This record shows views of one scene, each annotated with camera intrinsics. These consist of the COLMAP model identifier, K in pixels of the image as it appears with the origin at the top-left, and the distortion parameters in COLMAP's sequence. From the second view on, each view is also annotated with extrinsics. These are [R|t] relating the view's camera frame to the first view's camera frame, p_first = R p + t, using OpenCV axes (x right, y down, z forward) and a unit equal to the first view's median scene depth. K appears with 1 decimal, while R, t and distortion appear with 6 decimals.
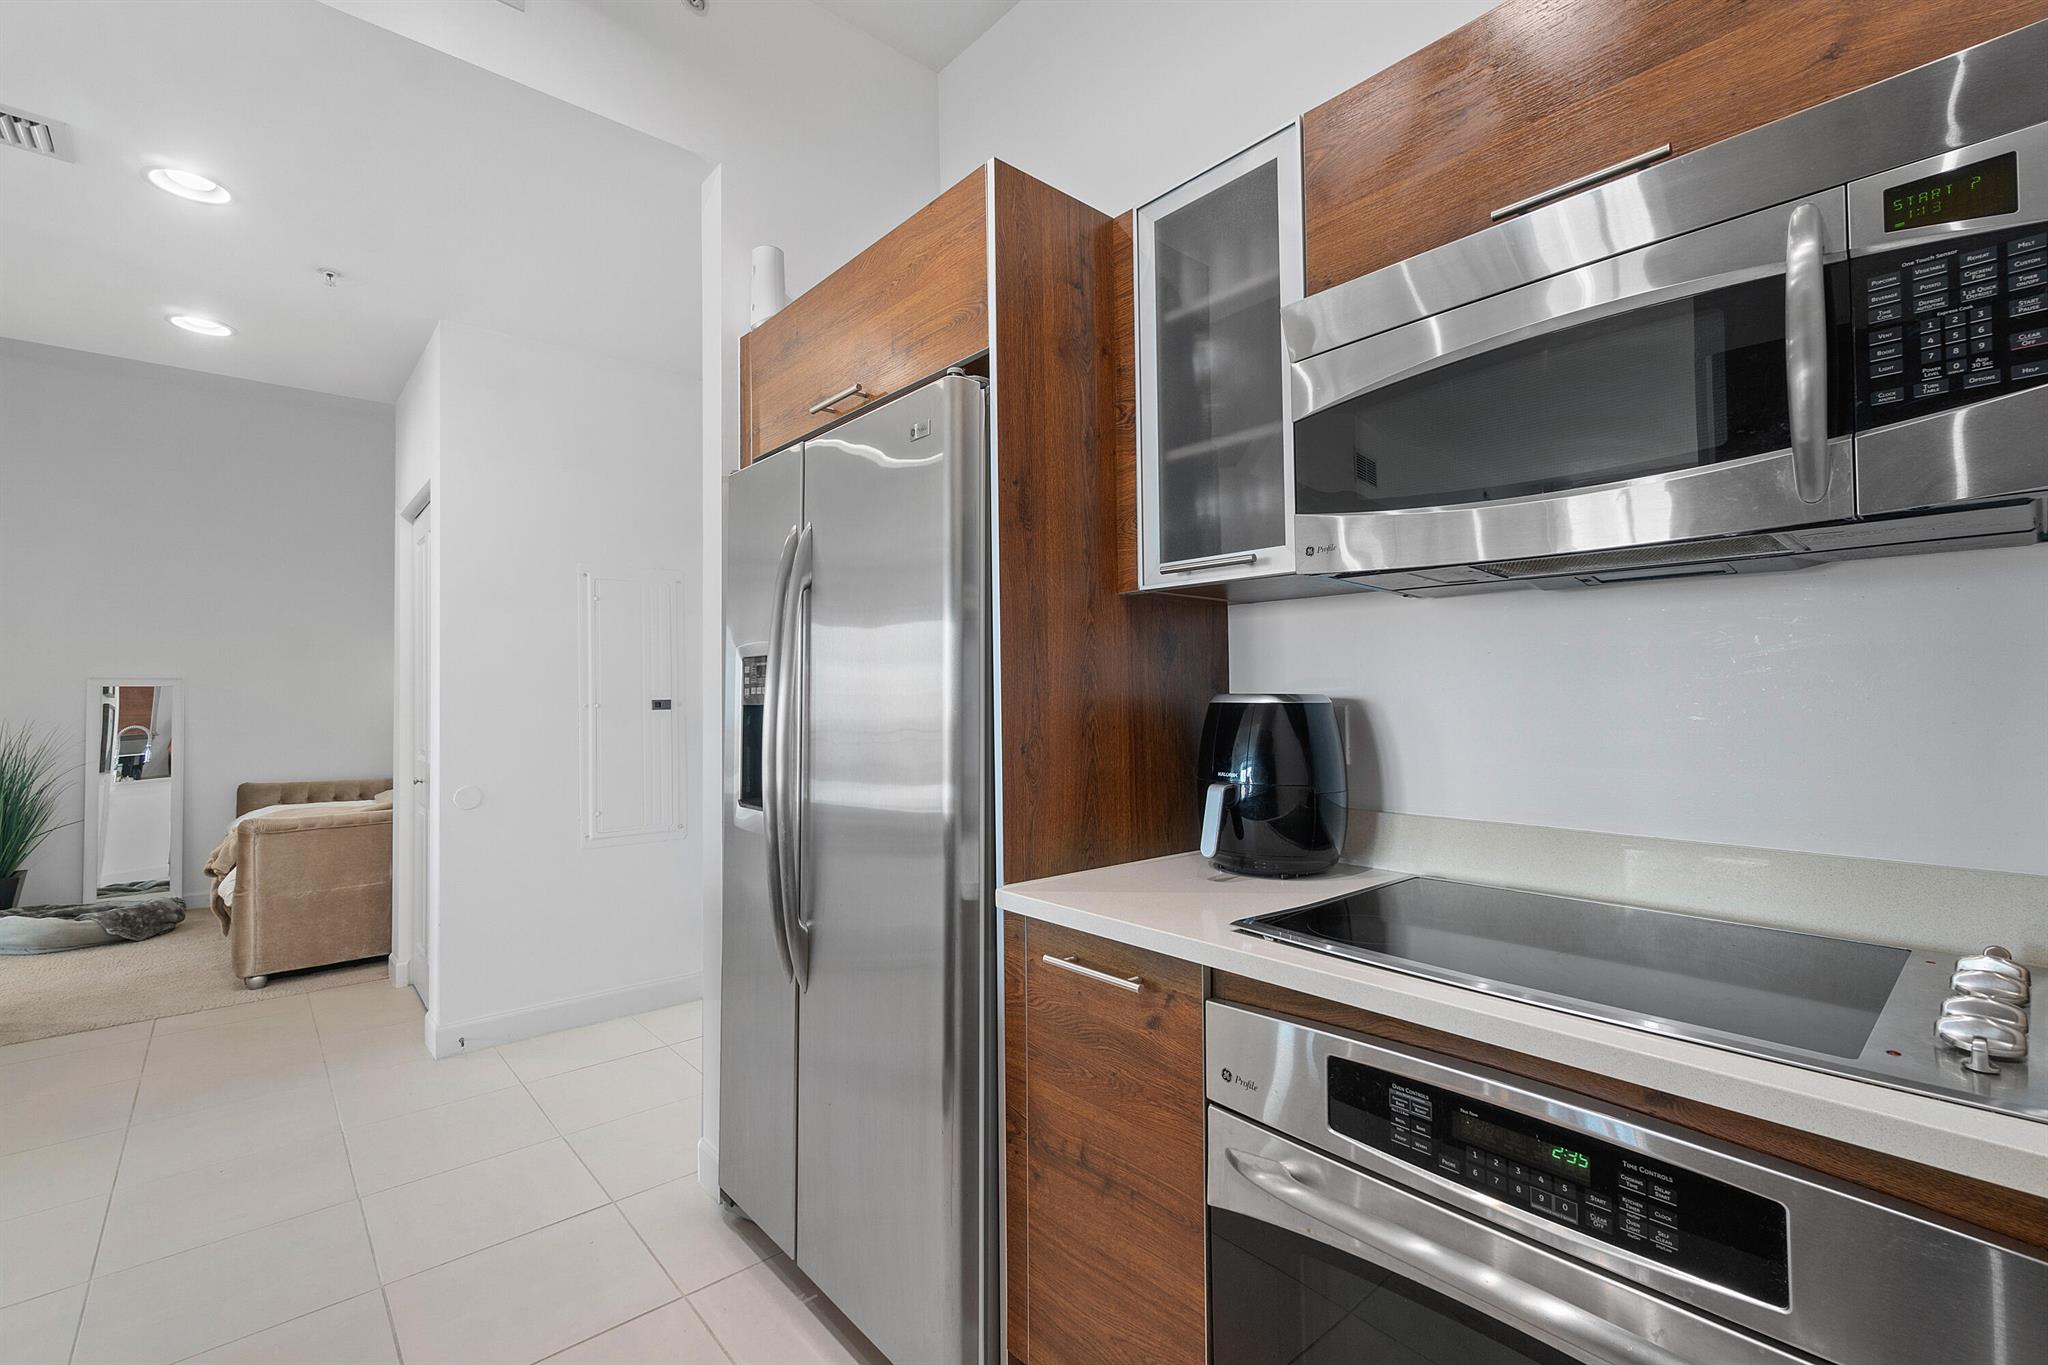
lens RADIAL K [[881.2, 0, 1024.0], [0, 881.2, 682.5], [0, 0, 1]] dist [-0.000443, -0.000005]
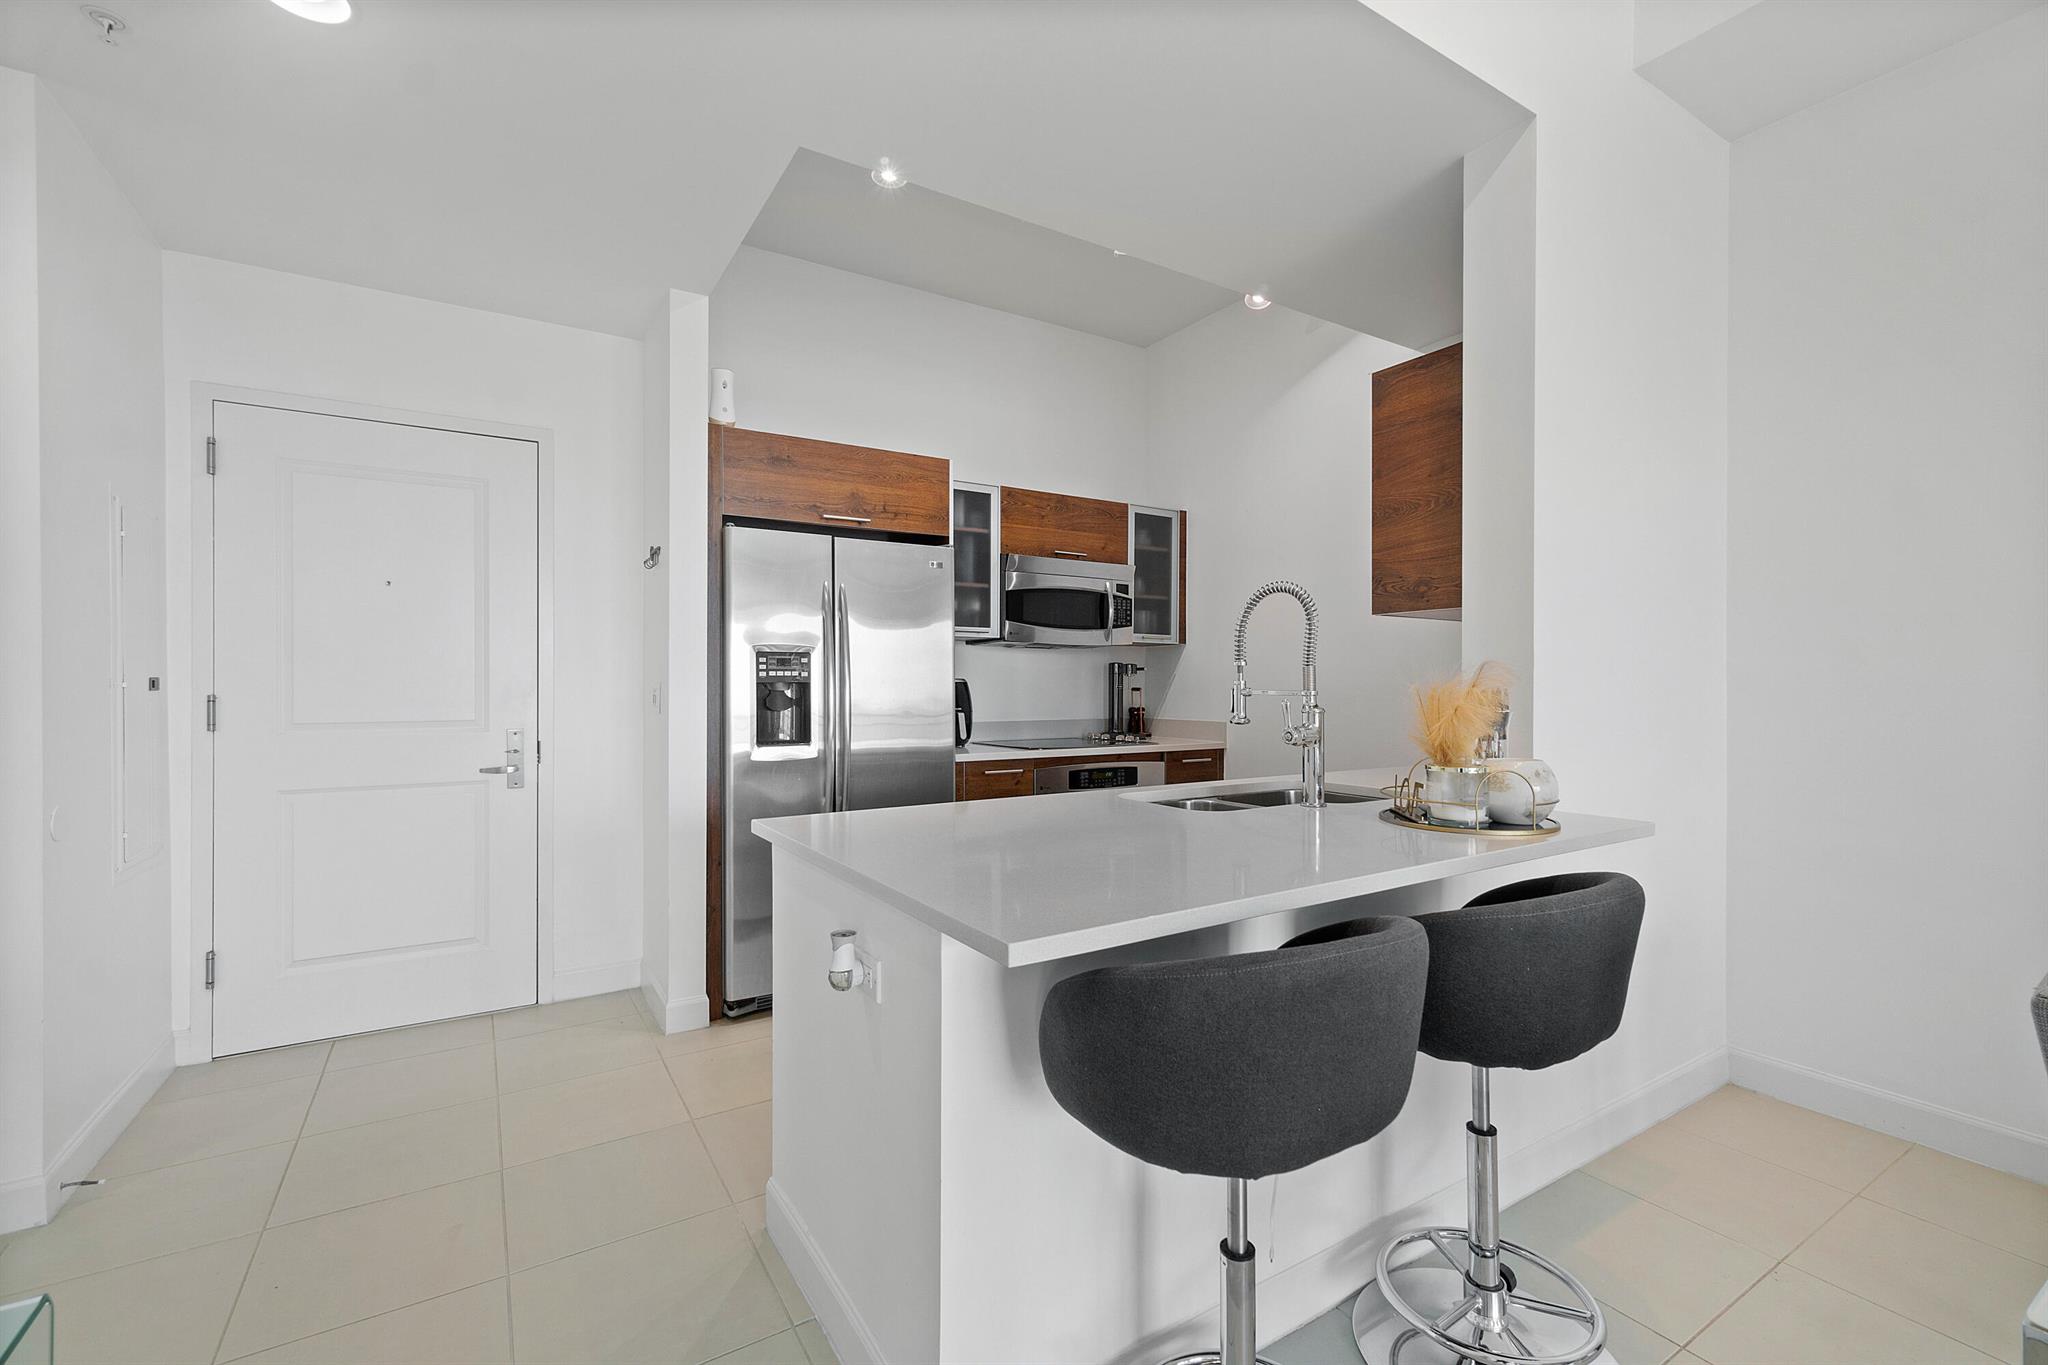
lens RADIAL K [[881.2, 0, 1024.0], [0, 881.2, 682.5], [0, 0, 1]] dist [-0.000443, -0.000005]
pose [[0.163800, 0.008444, 0.986457, -2.626322], [-0.023132, 0.999721, -0.004716, 0.038693], [-0.986222, -0.022046, 0.163949, 0.410281]]
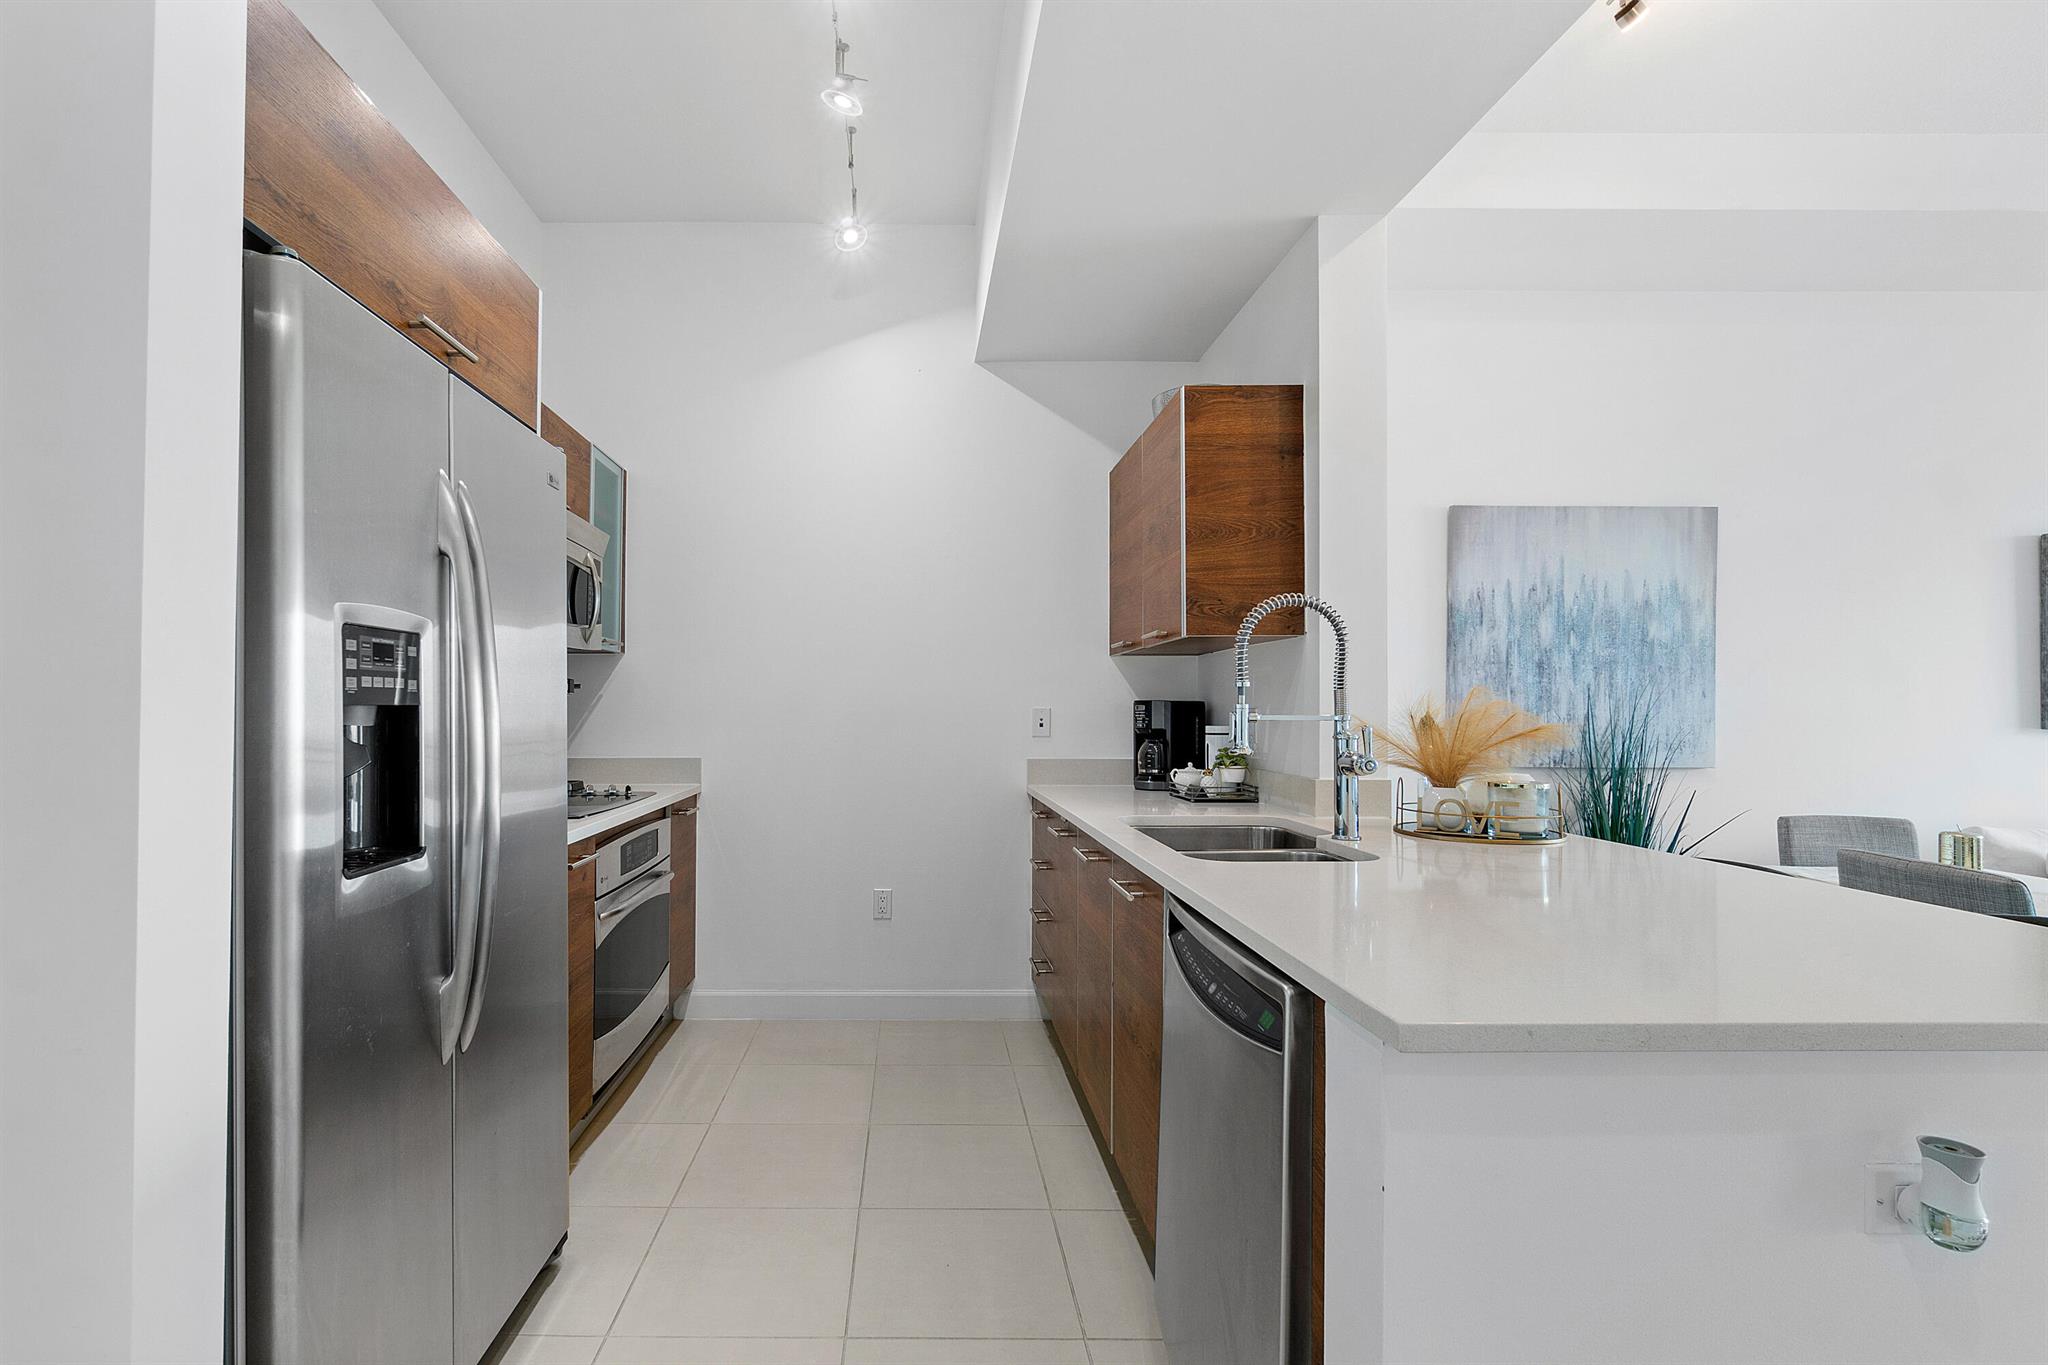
lens RADIAL K [[927.7, 0, 938.8], [0, 927.7, 697.8], [0, 0, 1]] dist [-0.000326, 0.000111]
pose [[-0.752612, 0.014186, 0.658312, -1.502146], [-0.008769, 0.999463, -0.031564, 0.059527], [-0.658406, -0.029528, -0.752084, 1.766441]]
